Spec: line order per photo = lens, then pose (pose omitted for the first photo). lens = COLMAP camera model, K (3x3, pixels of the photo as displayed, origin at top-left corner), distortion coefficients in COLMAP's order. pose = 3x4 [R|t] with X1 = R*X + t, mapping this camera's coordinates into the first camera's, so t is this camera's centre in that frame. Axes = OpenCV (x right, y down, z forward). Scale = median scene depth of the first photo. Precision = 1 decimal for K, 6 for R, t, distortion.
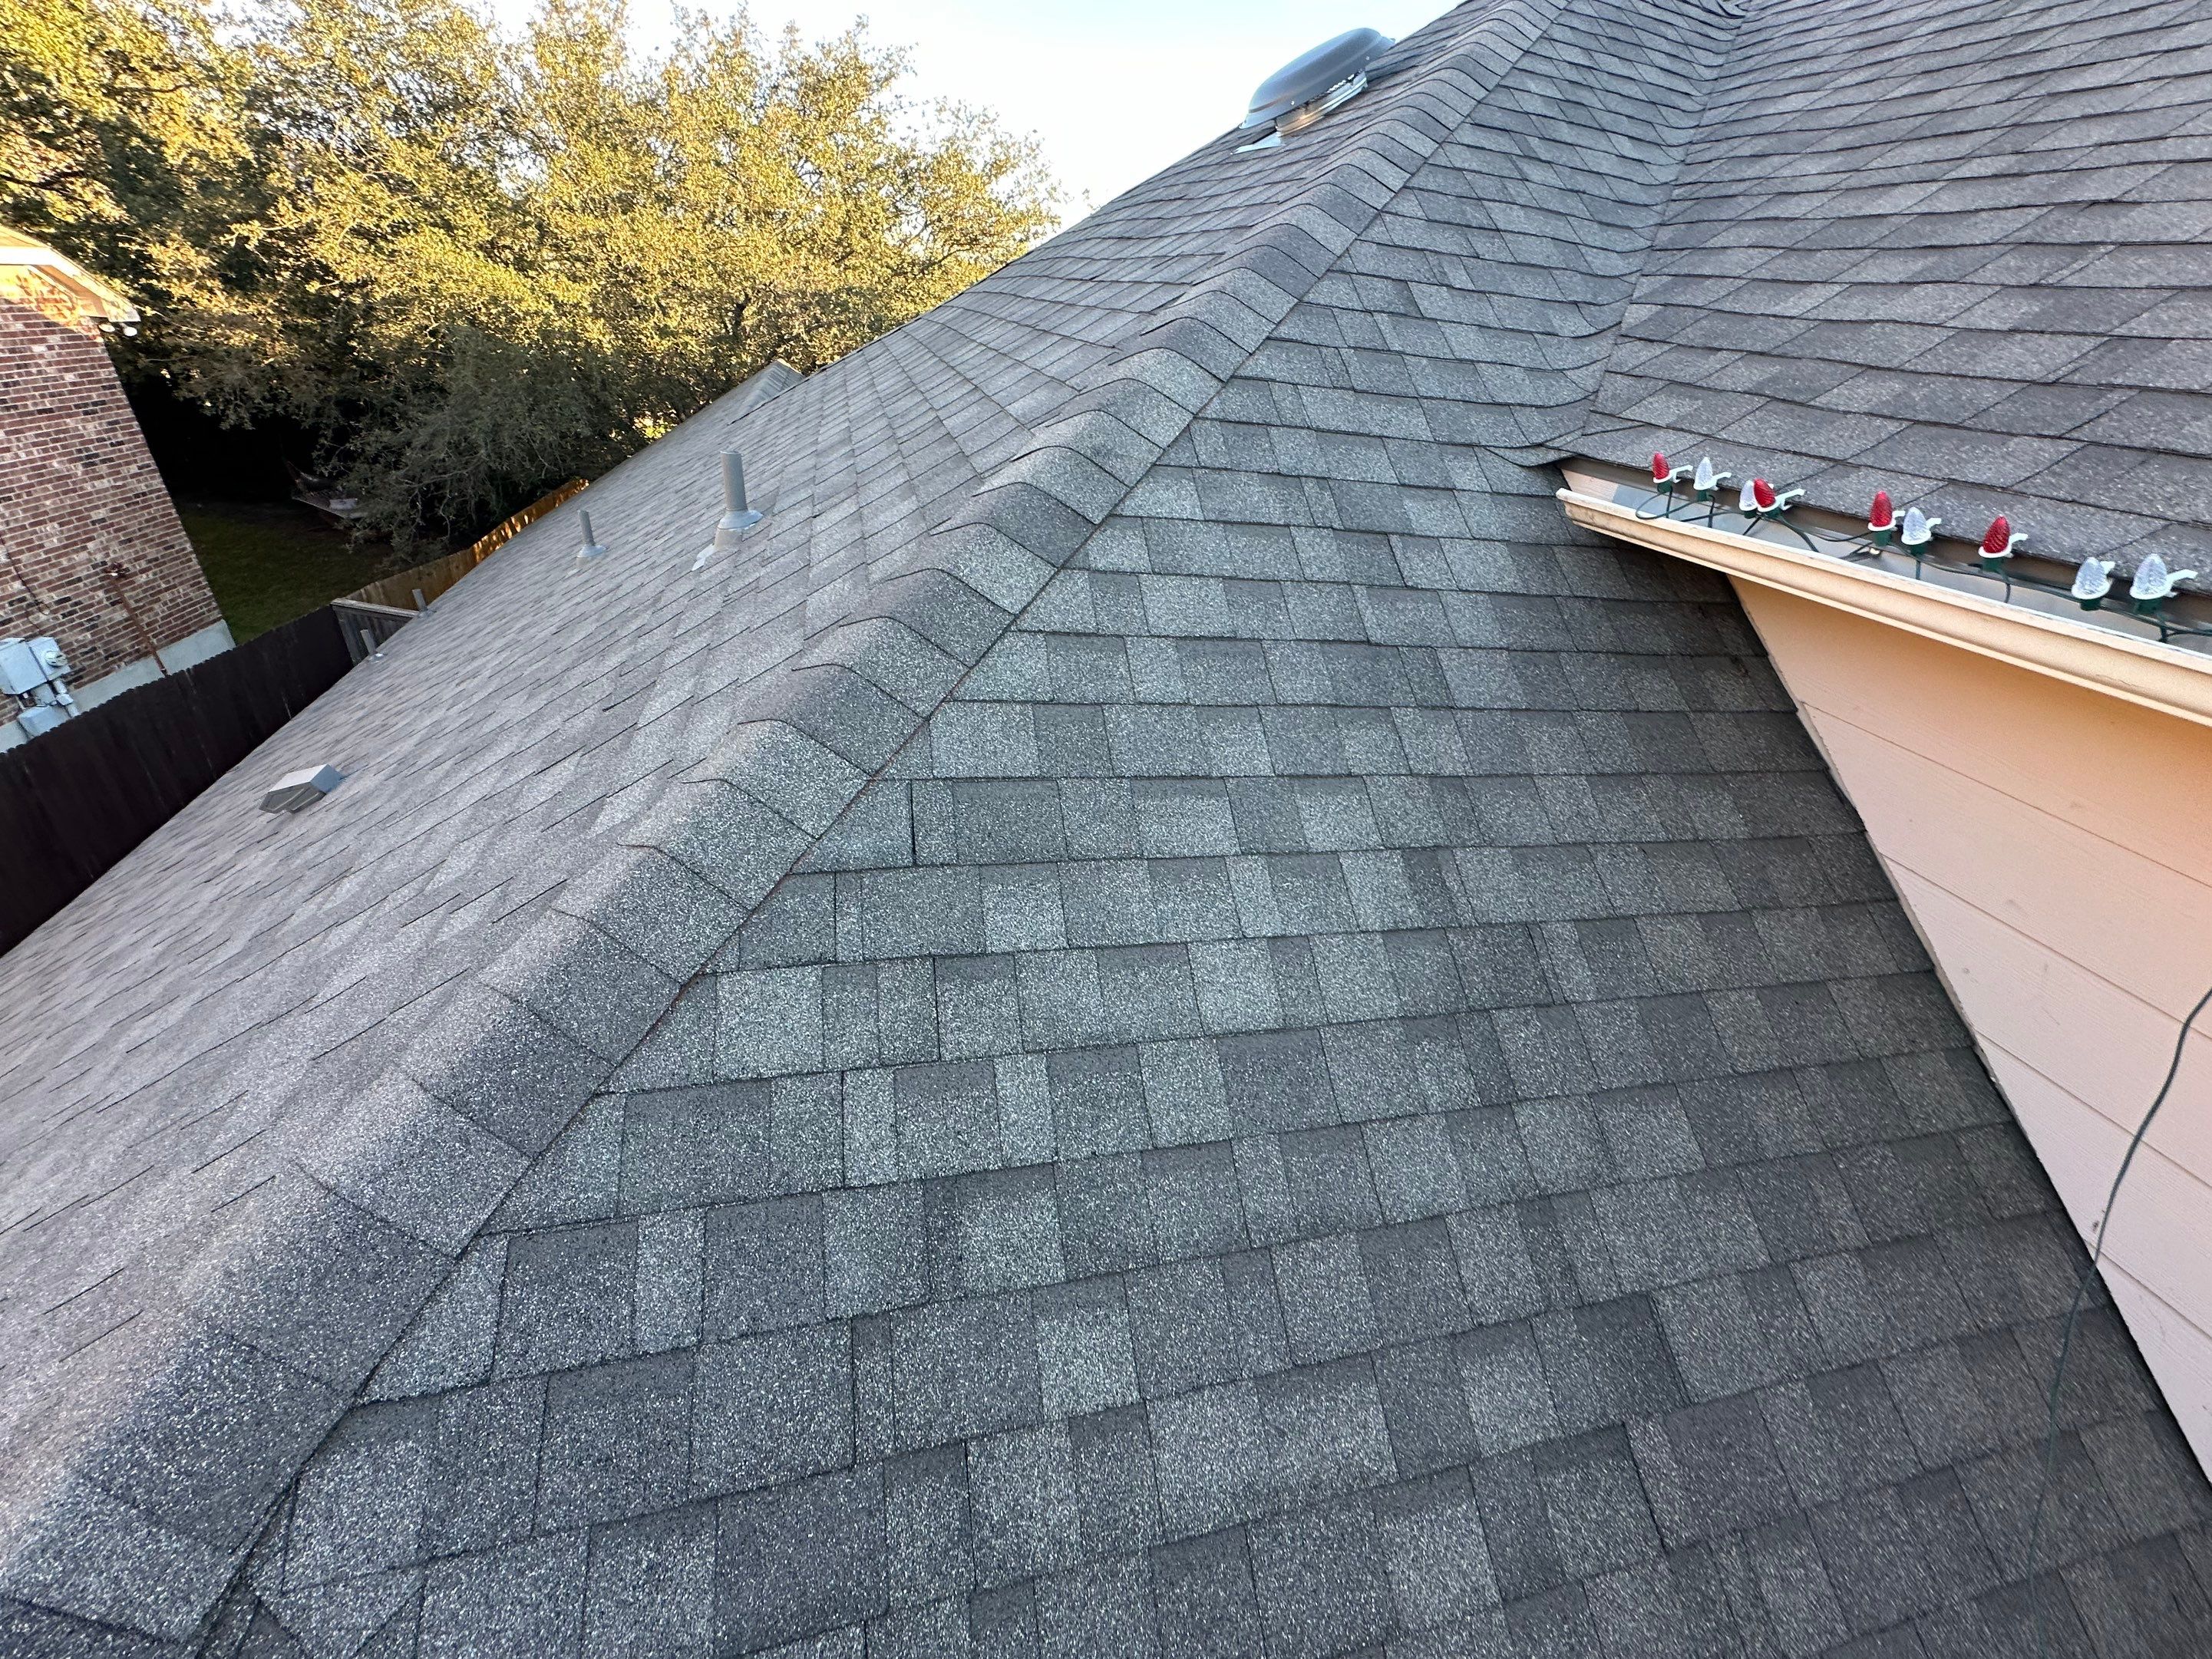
lens RADIAL K [[876.4, 0, 1102.7], [0, 876.4, 831.0], [0, 0, 1]] dist [-0.004661, 0.000581]
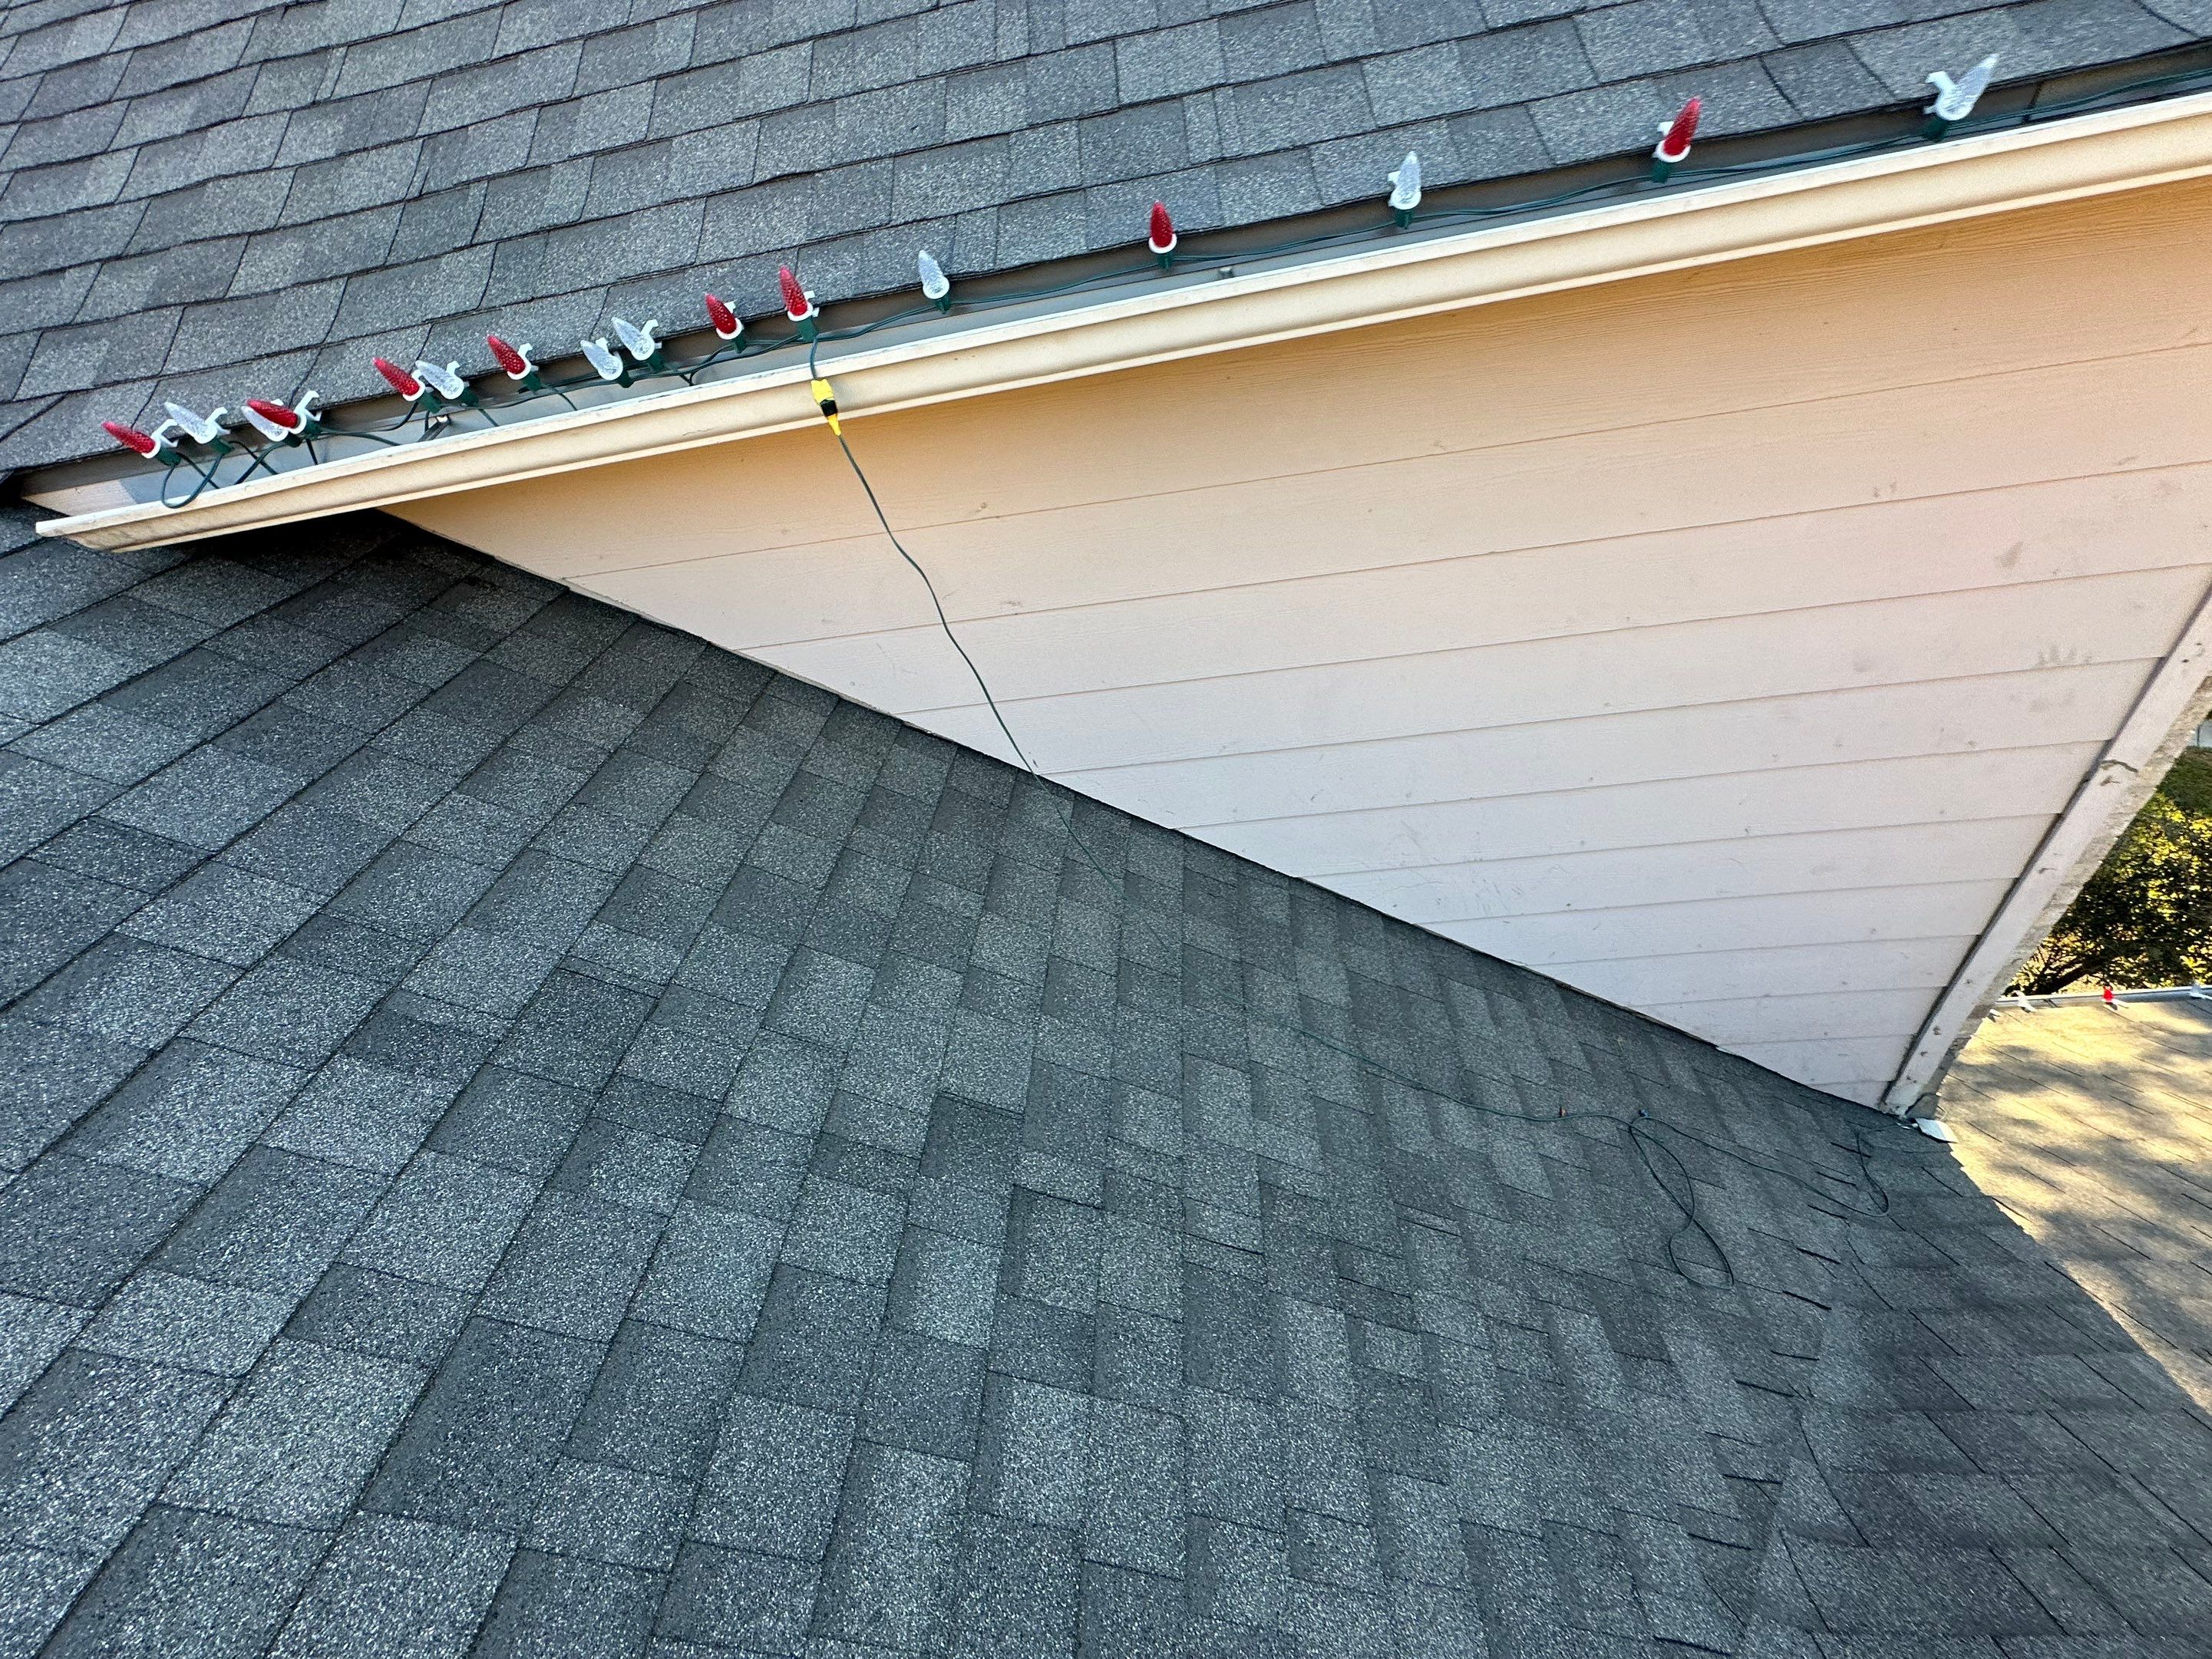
lens RADIAL K [[876.4, 0, 1104.0], [0, 876.4, 828.6], [0, 0, 1]] dist [-0.004661, 0.000581]
pose [[0.273373, -0.703926, 0.655557, 0.174933], [0.644877, 0.639797, 0.418083, 0.010115], [-0.713723, 0.308461, 0.628849, 0.077560]]
